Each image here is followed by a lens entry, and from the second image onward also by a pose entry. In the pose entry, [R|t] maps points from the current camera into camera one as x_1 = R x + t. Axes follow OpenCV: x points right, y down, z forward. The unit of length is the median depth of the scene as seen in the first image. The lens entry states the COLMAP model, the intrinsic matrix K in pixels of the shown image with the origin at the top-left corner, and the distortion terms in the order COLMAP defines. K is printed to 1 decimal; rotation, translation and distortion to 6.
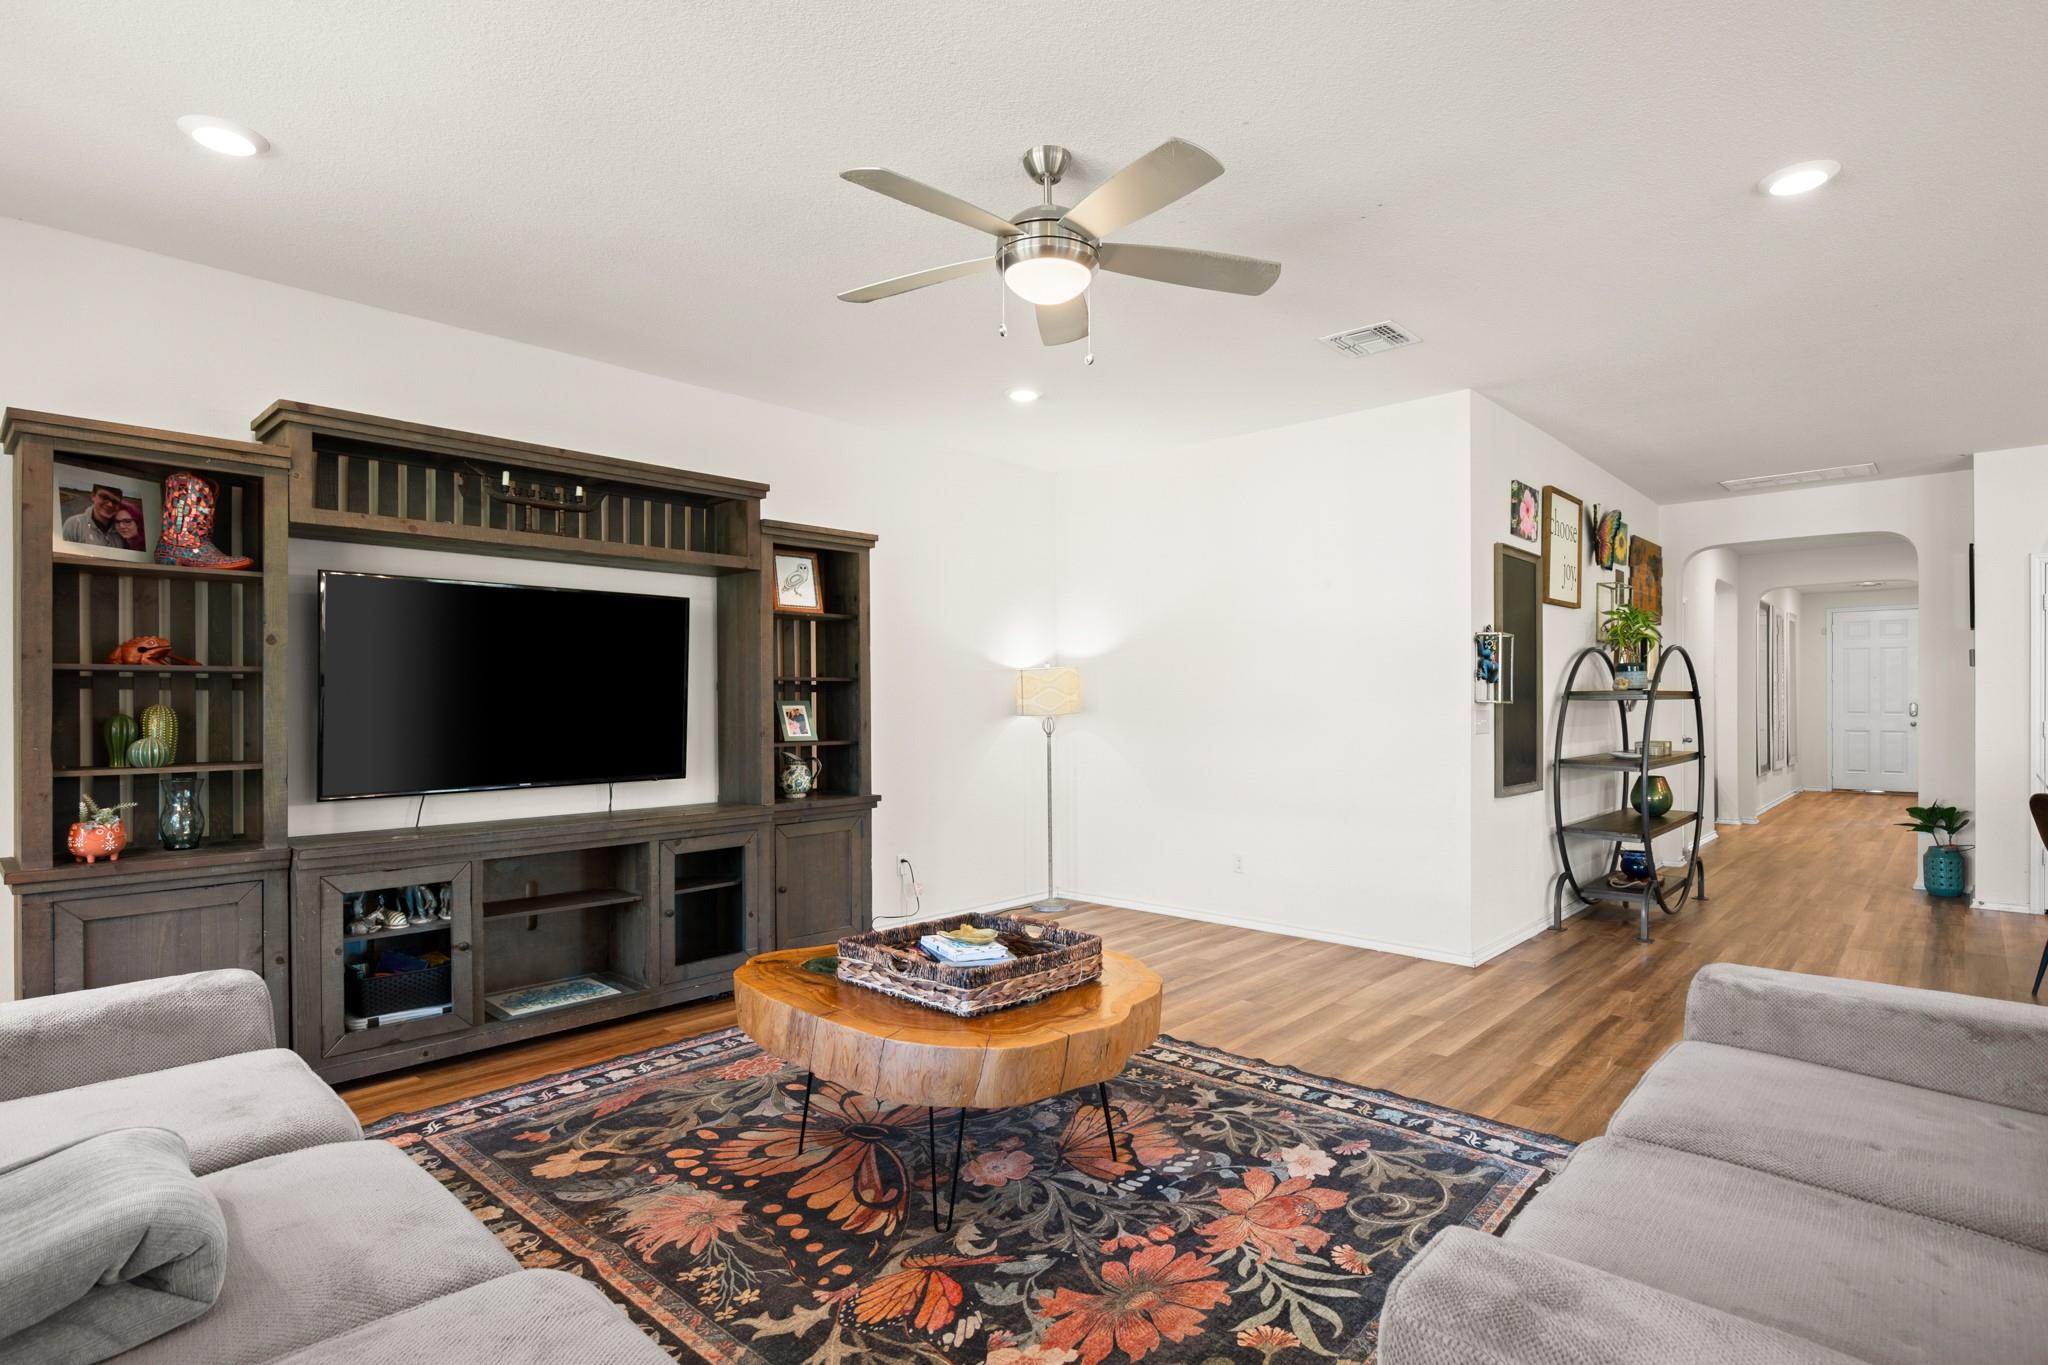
lens RADIAL K [[1028.1, 0, 1029.8], [0, 1028.1, 708.9], [0, 0, 1]] dist [-0.002421, -0.000166]
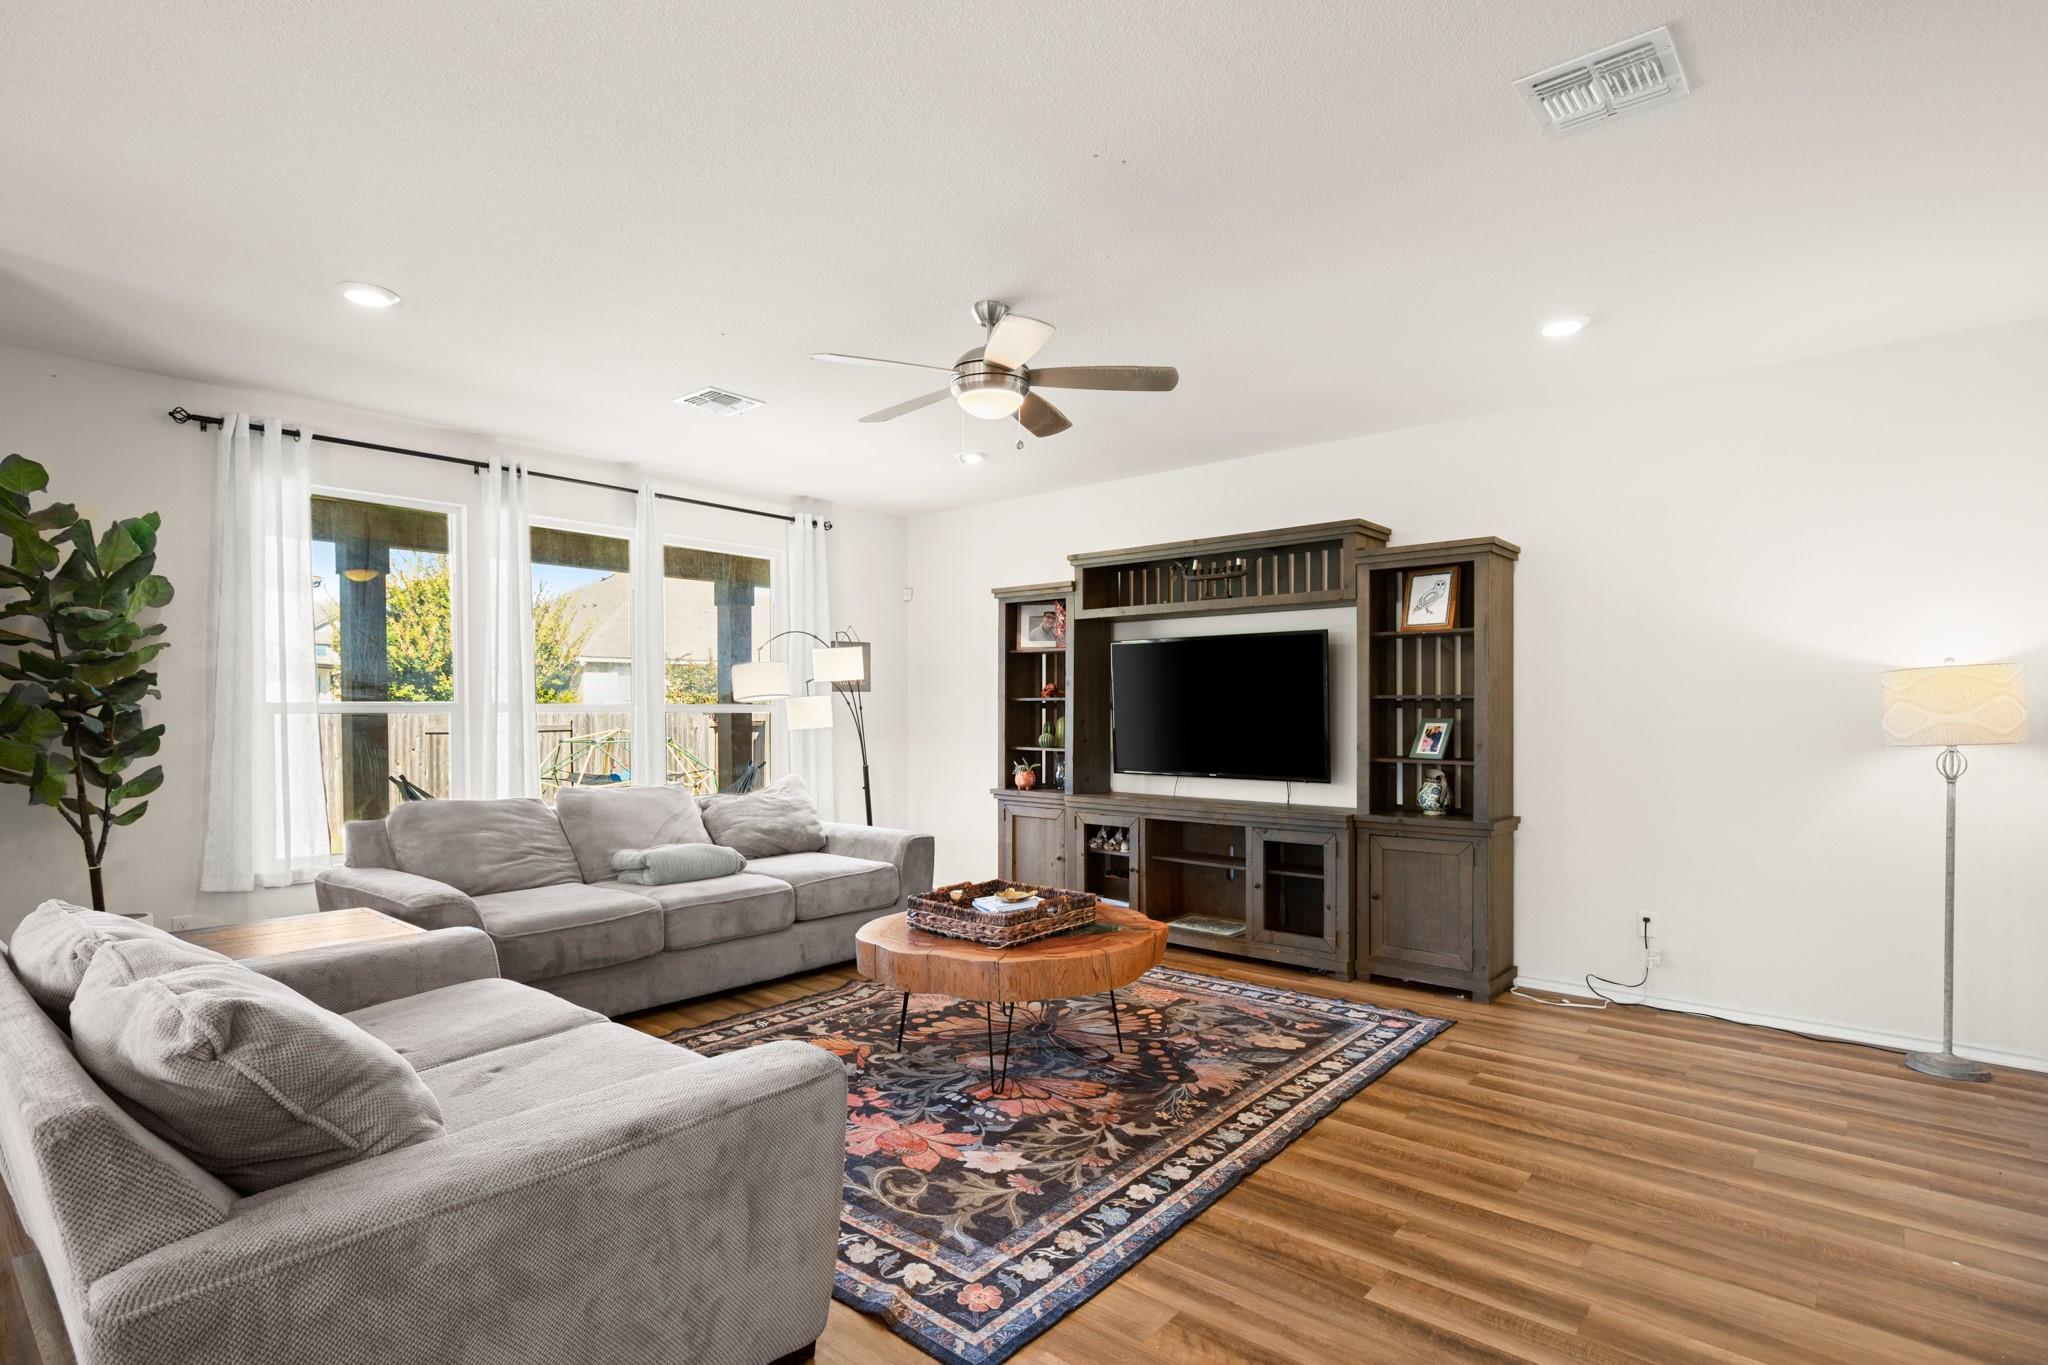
lens RADIAL K [[1028.1, 0, 1029.8], [0, 1028.1, 708.9], [0, 0, 1]] dist [-0.002421, -0.000166]
pose [[0.032435, 0.003496, -0.999468, 1.121812], [-0.008736, 0.999957, 0.003214, -0.024777], [0.999436, 0.008627, 0.032464, 0.843540]]
